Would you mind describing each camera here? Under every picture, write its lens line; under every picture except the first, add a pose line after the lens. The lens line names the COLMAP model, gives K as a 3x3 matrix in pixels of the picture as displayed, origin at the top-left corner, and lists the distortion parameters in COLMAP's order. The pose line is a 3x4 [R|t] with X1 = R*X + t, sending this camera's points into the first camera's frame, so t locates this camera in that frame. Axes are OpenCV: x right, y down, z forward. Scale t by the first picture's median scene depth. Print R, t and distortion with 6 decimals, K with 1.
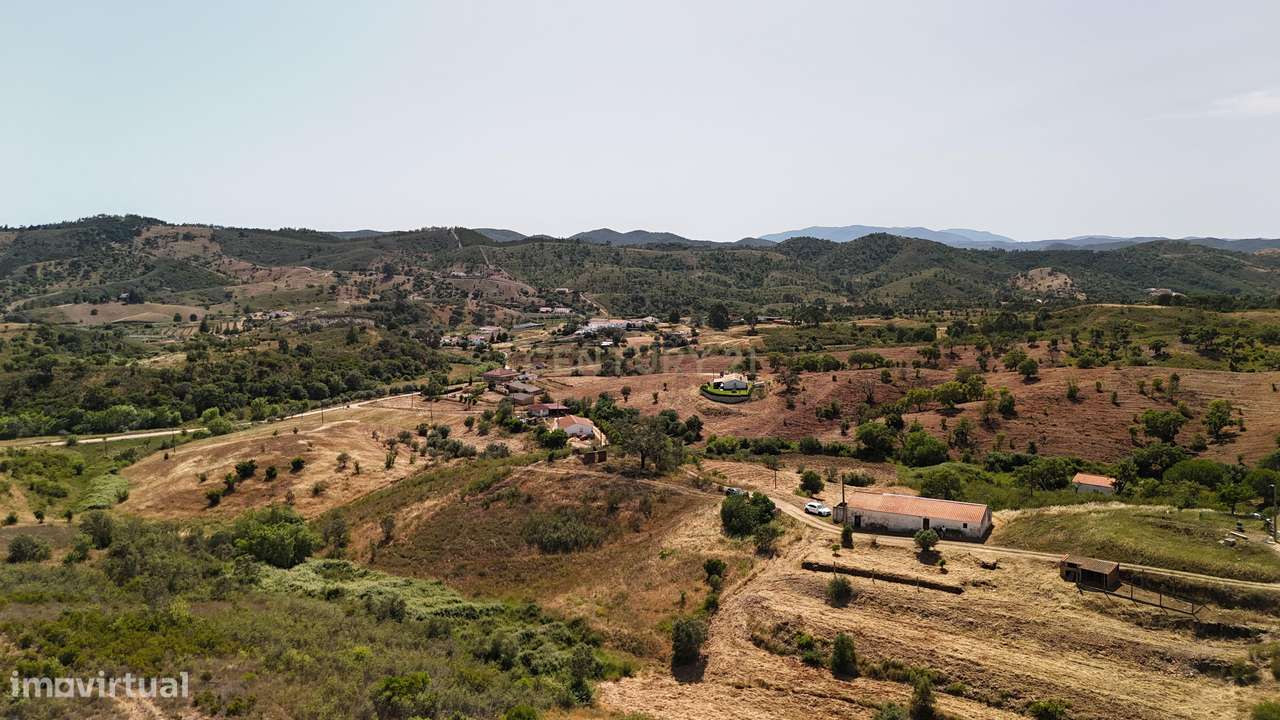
lens RADIAL K [[943.3, 0, 643.5], [0, 943.3, 362.6], [0, 0, 1]] dist [0.078223, -0.078834]
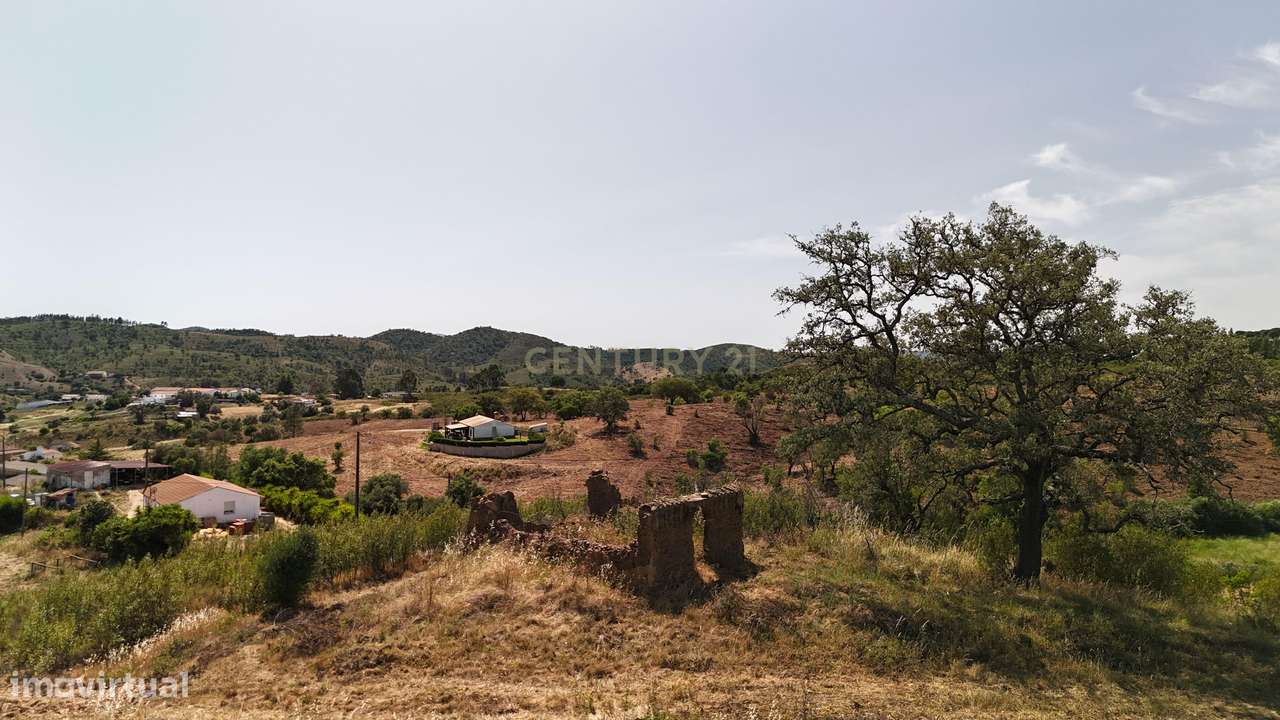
lens RADIAL K [[943.3, 0, 643.1], [0, 943.3, 355.1], [0, 0, 1]] dist [0.078223, -0.078834]
pose [[0.905854, 0.015408, 0.423310, -0.033312], [0.036837, 0.992687, -0.114962, 0.026499], [-0.421986, 0.119732, 0.898661, 0.261939]]
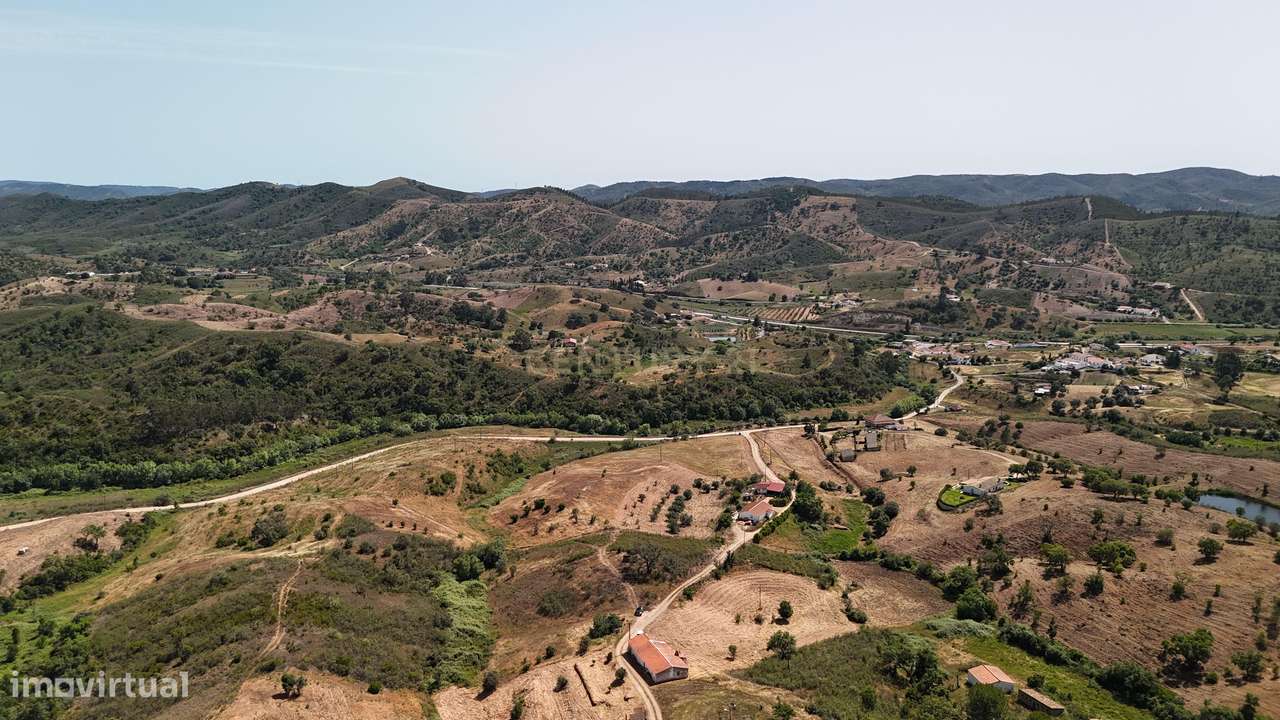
lens RADIAL K [[943.3, 0, 641.6], [0, 943.3, 358.5], [0, 0, 1]] dist [0.078223, -0.078834]
pose [[0.754705, 0.125663, -0.643917, 0.293939], [-0.079438, 0.991767, 0.100442, -0.123949], [0.651237, -0.024653, 0.758474, -0.071727]]
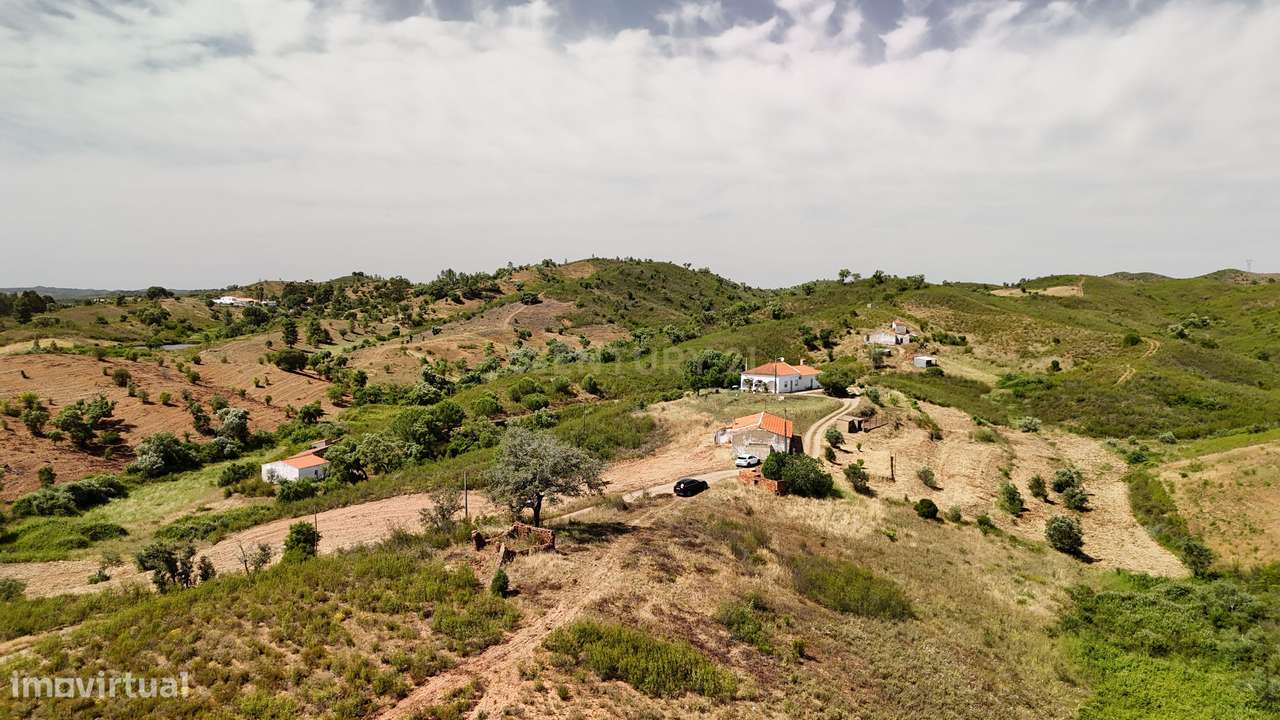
lens RADIAL K [[943.3, 0, 643.3], [0, 943.3, 360.8], [0, 0, 1]] dist [0.078223, -0.078834]
pose [[-0.305414, -0.060606, 0.950289, -0.145563], [0.093826, 0.991201, 0.093370, -0.006530], [-0.947586, 0.117678, -0.297041, 0.317820]]
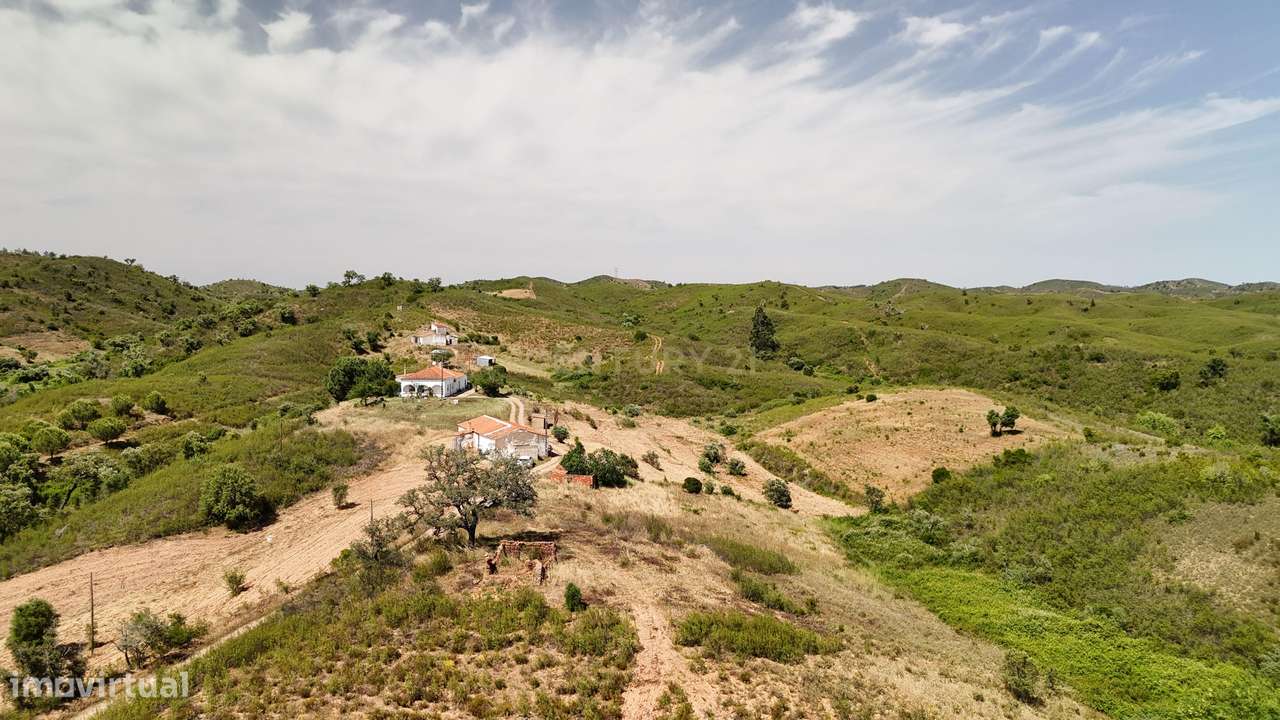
lens RADIAL K [[943.3, 0, 642.0], [0, 943.3, 355.2], [0, 0, 1]] dist [0.078223, -0.078834]
pose [[-0.793995, -0.032604, 0.607050, -0.105839], [0.063491, 0.988653, 0.136142, -0.014248], [-0.604600, 0.146638, -0.782915, 0.384060]]
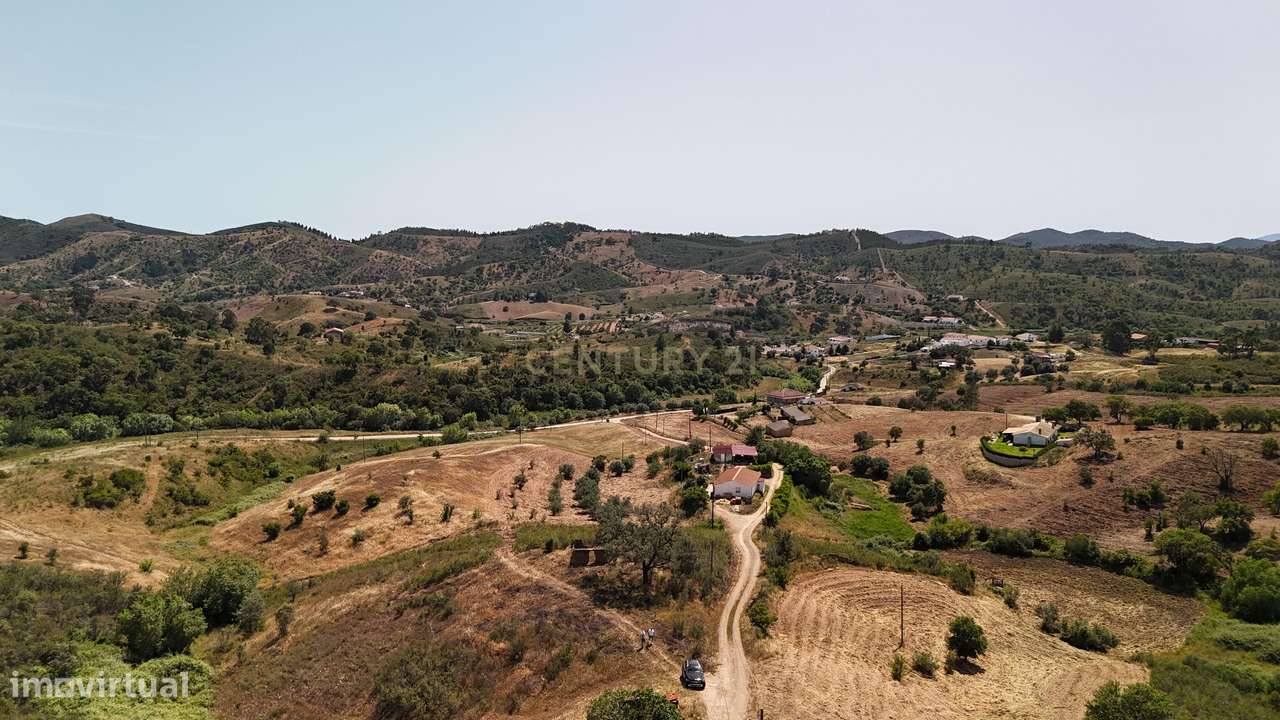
lens RADIAL K [[943.3, 0, 641.8], [0, 943.3, 362.0], [0, 0, 1]] dist [0.078223, -0.078834]
pose [[0.900583, 0.053777, -0.431345, 0.081098], [-0.055340, 0.998428, 0.008935, -0.014979], [0.431147, 0.015824, 0.902143, 0.115651]]
